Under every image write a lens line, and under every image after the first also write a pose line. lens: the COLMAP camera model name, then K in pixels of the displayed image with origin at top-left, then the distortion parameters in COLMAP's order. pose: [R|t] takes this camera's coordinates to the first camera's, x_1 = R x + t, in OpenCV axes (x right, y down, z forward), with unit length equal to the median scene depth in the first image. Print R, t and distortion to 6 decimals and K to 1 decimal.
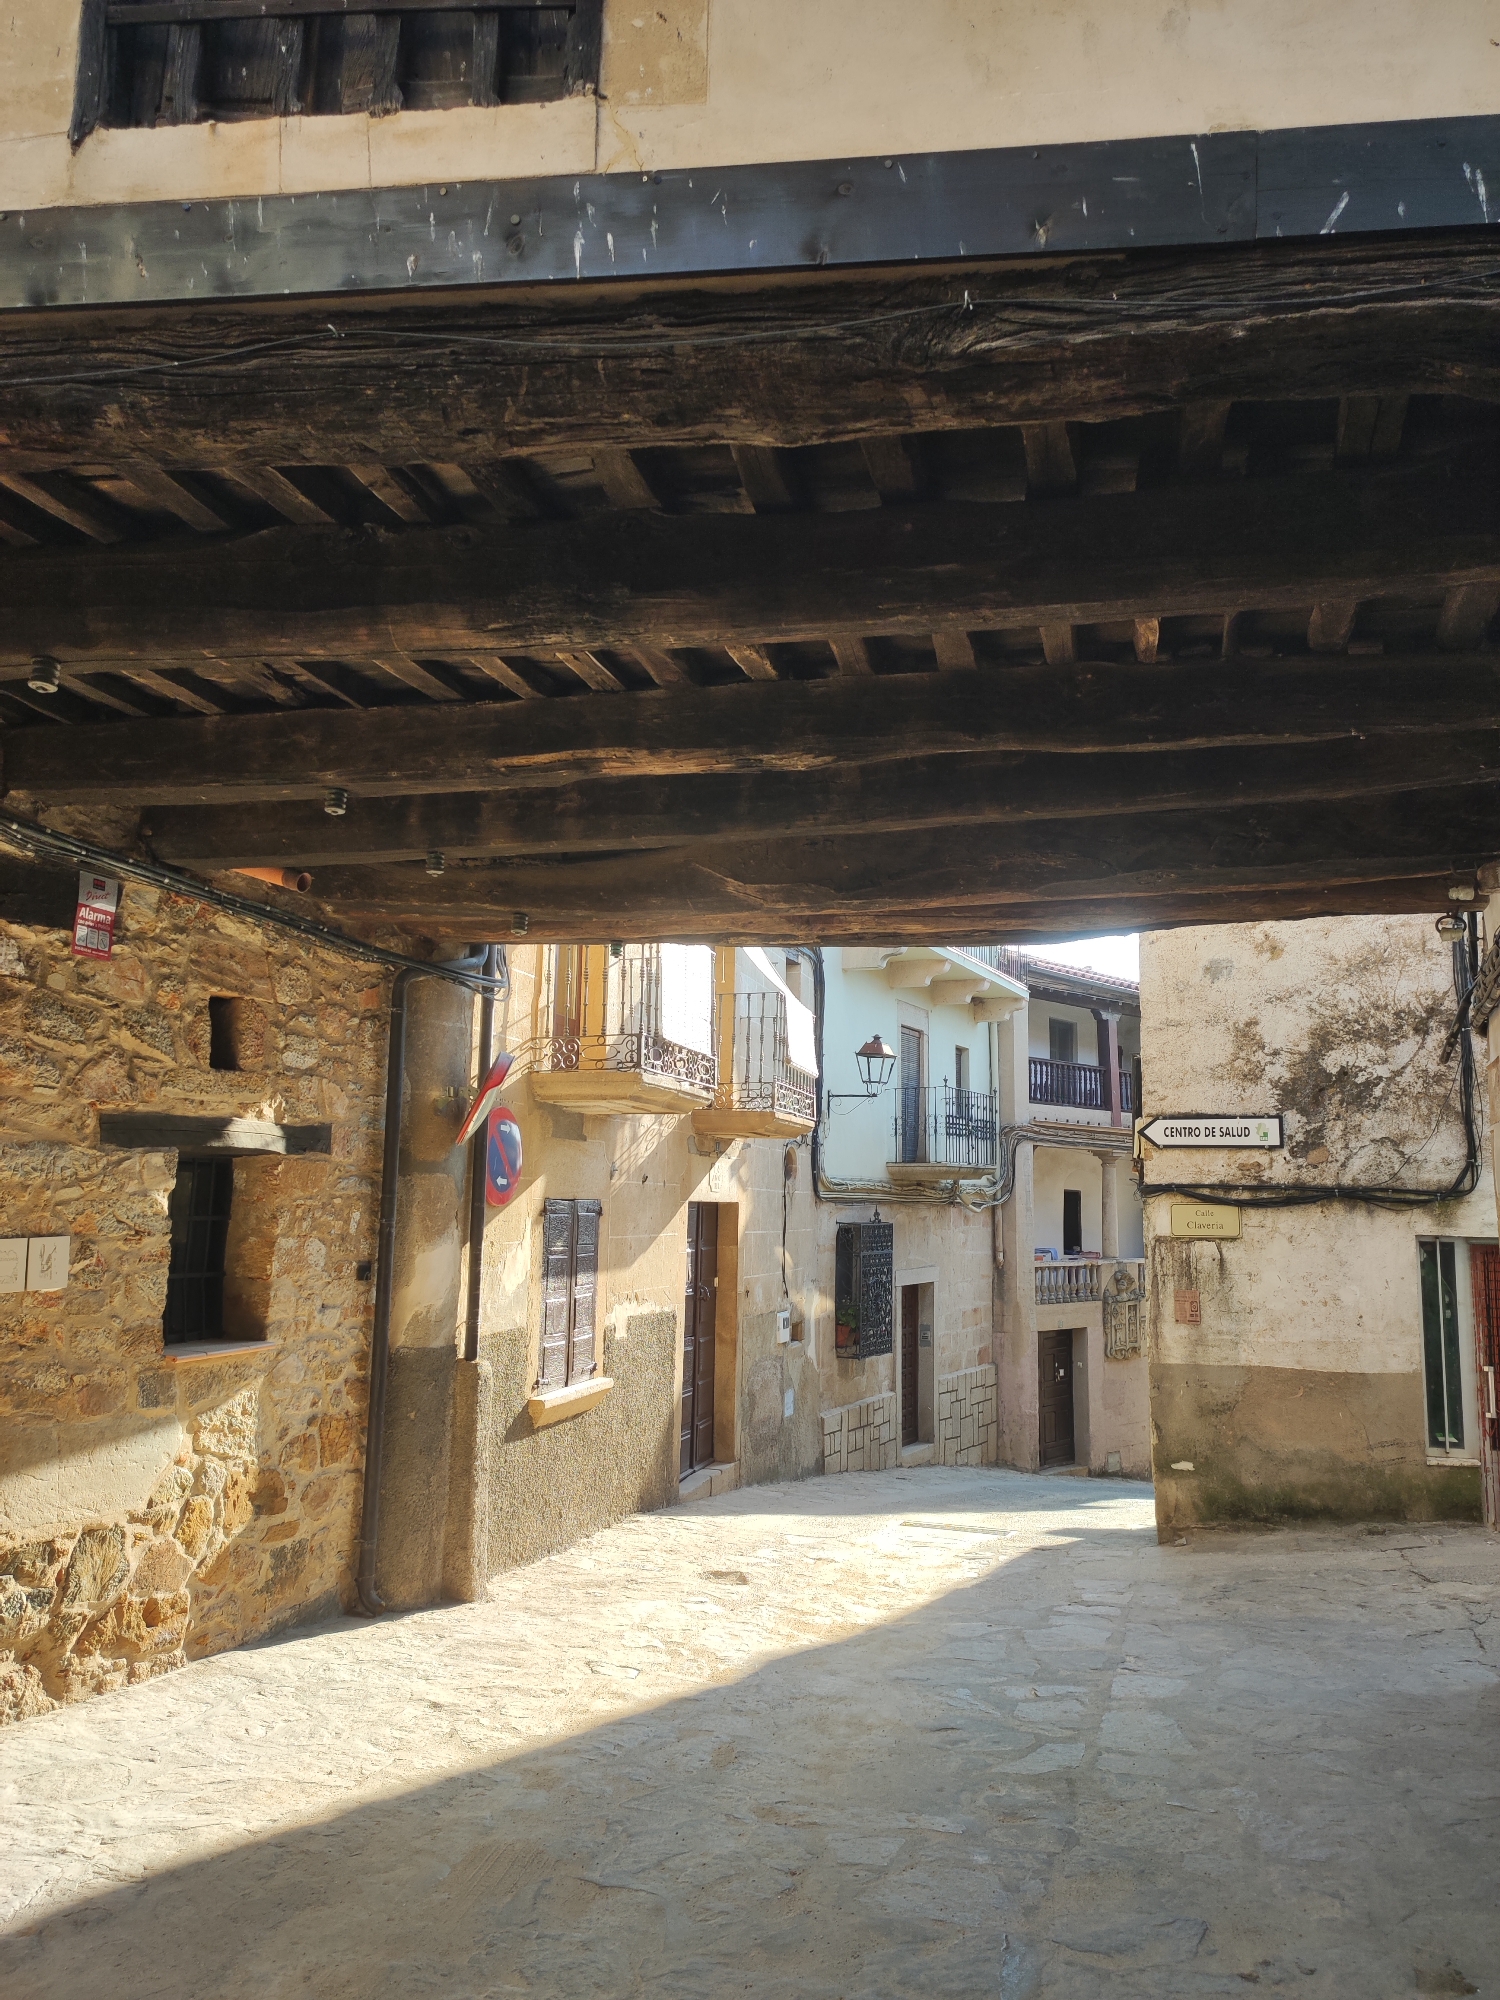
lens RADIAL K [[1429.9, 0, 779.9], [0, 1429.9, 1005.7], [0, 0, 1]] dist [0.056374, -0.044982]
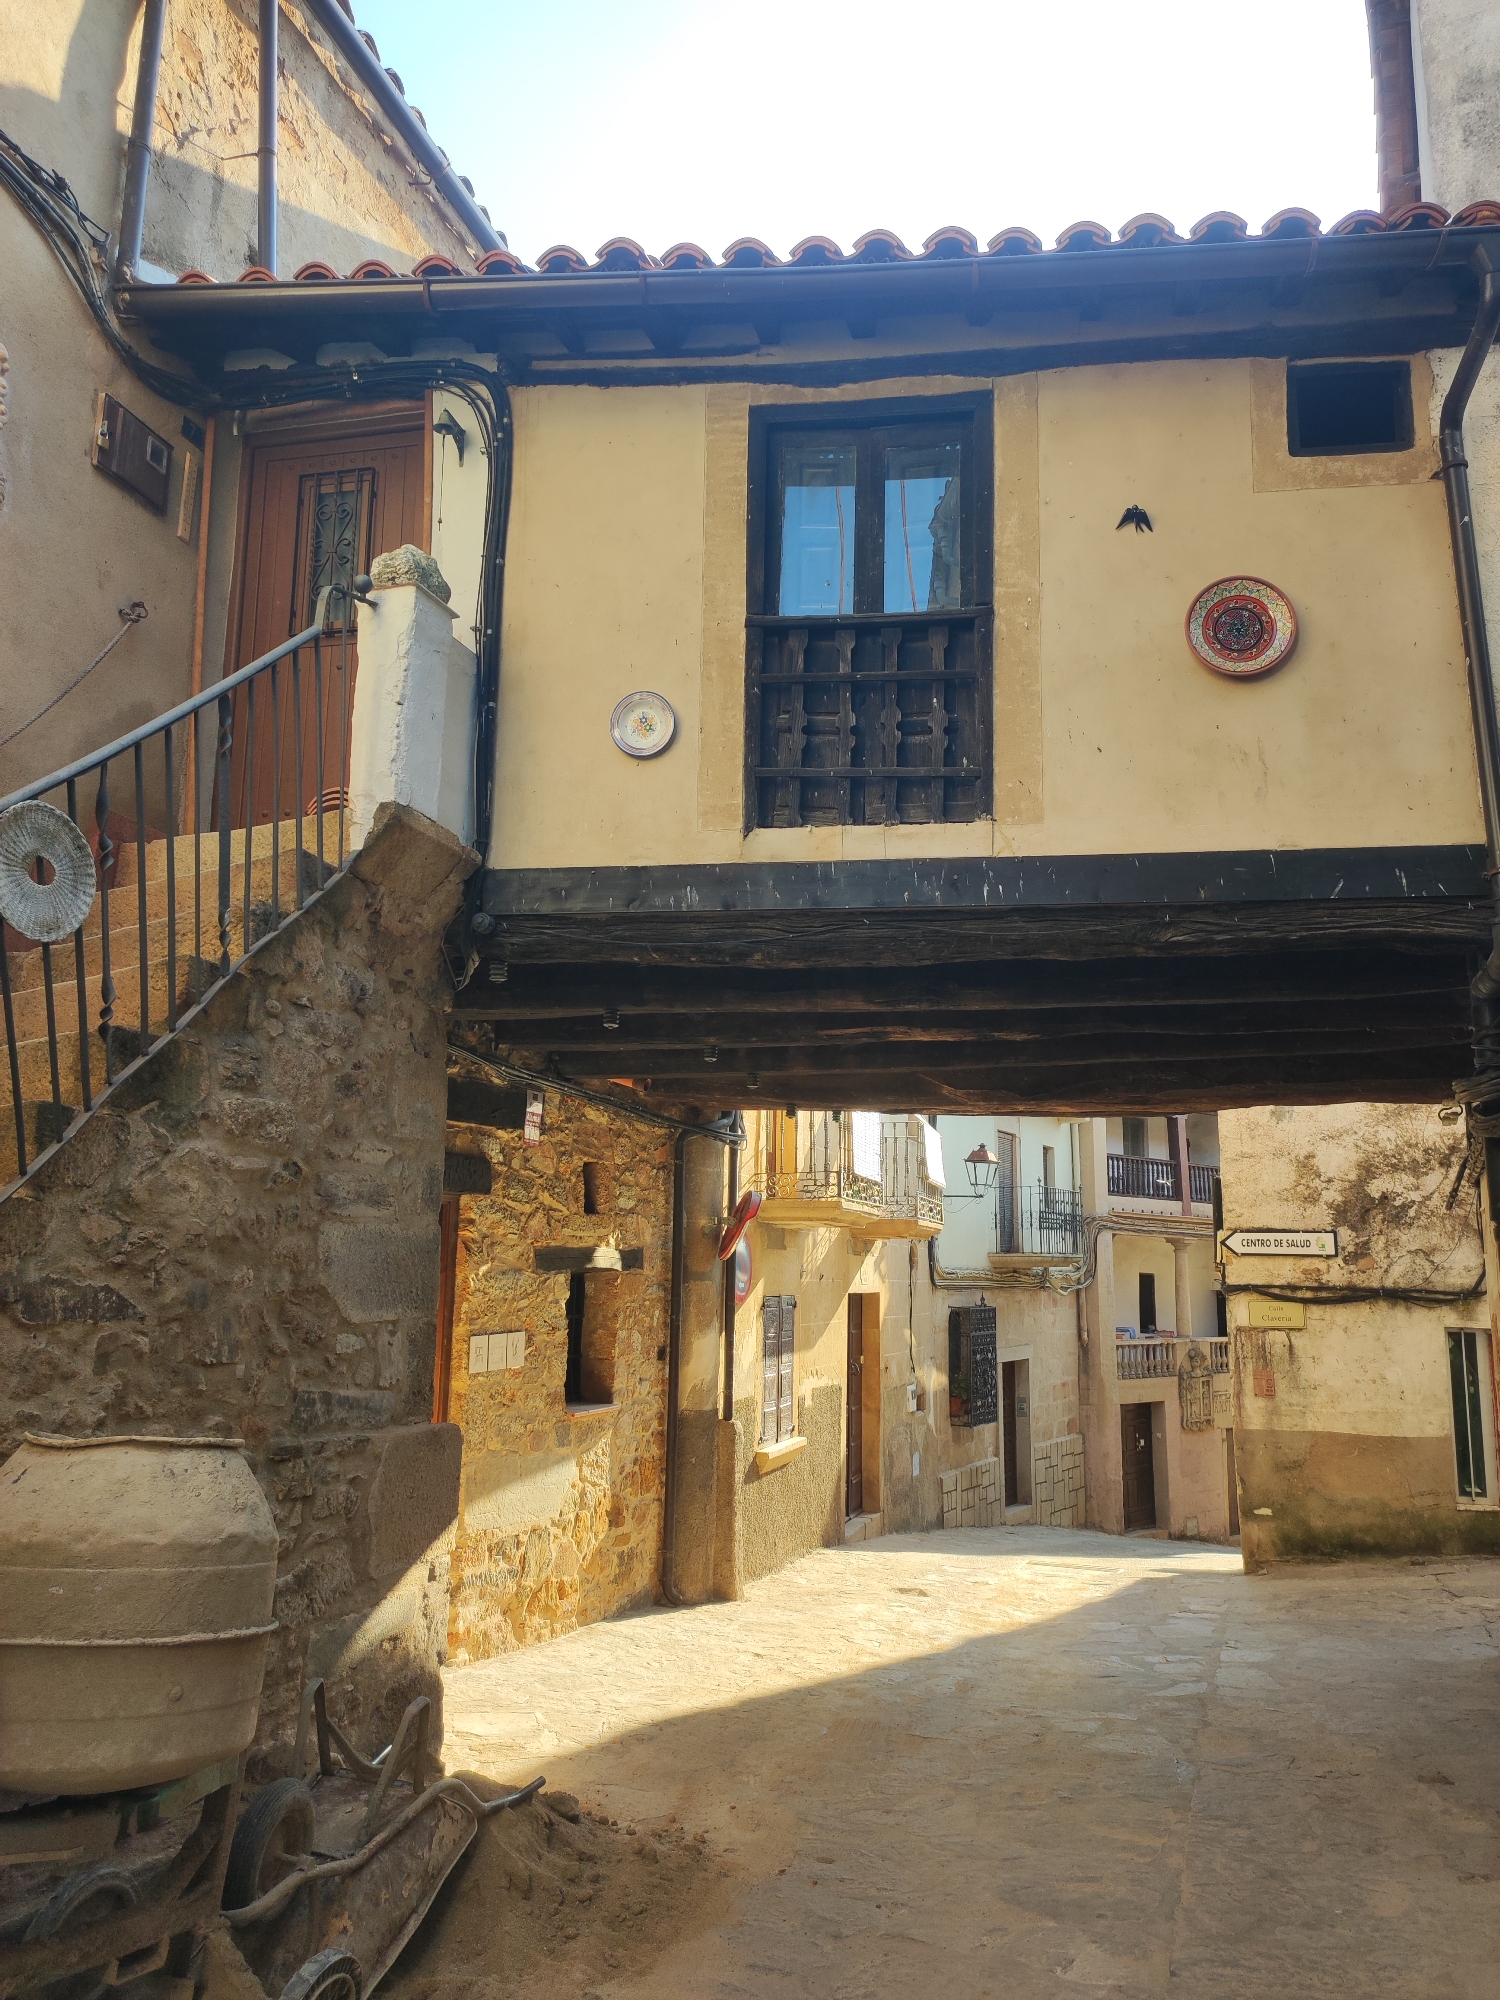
lens RADIAL K [[1429.9, 0, 779.9], [0, 1429.9, 1005.7], [0, 0, 1]] dist [0.056374, -0.044982]
pose [[0.999371, -0.005413, -0.035041, -0.099529], [0.003735, 0.998852, -0.047761, -0.066063], [0.035259, 0.047601, 0.998244, -0.308515]]
